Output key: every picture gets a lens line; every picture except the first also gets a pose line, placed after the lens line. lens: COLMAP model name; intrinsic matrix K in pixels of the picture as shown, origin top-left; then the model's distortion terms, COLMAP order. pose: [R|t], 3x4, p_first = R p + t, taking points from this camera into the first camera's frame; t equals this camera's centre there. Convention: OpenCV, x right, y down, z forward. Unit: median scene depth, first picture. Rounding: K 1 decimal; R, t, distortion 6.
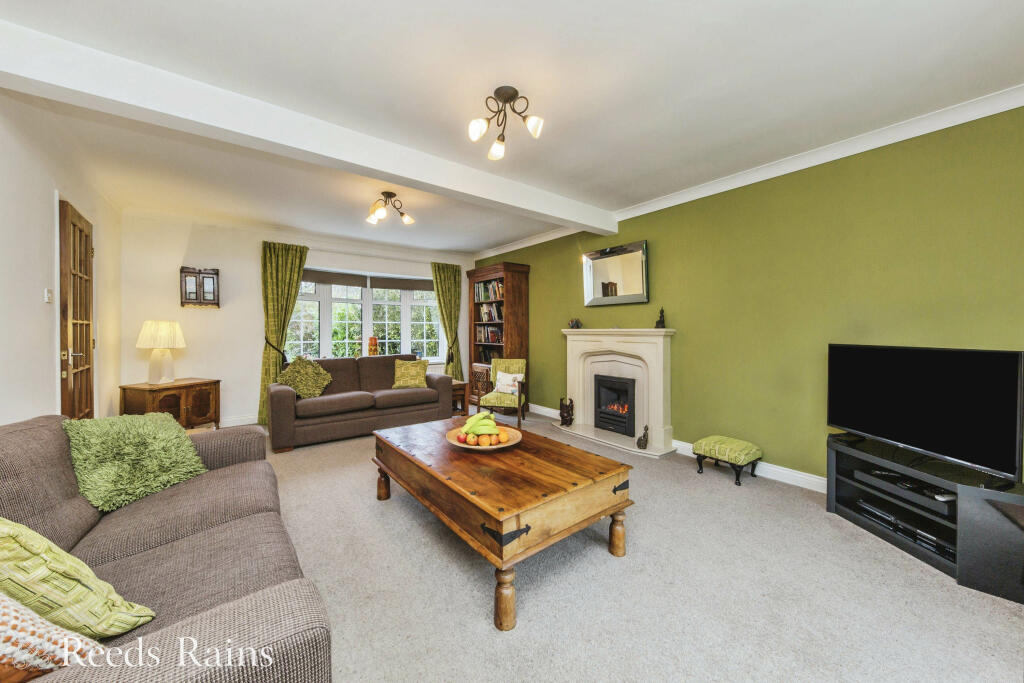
lens RADIAL K [[367.4, 0, 512.5], [0, 367.4, 329.2], [0, 0, 1]] dist [-0.000132, -0.000004]
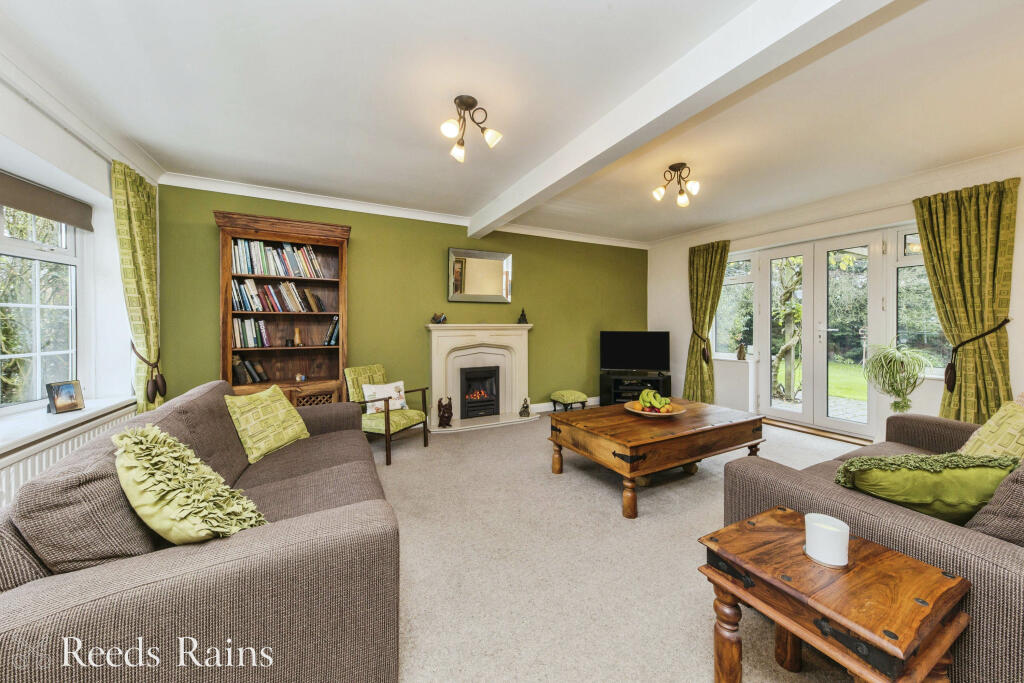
lens RADIAL K [[367.4, 0, 512.5], [0, 367.4, 329.2], [0, 0, 1]] dist [-0.000132, -0.000004]
pose [[0.202922, -0.008126, 0.979161, -0.757299], [0.001002, 0.999967, 0.008091, 0.005628], [-0.979194, -0.000660, 0.202923, 0.653972]]
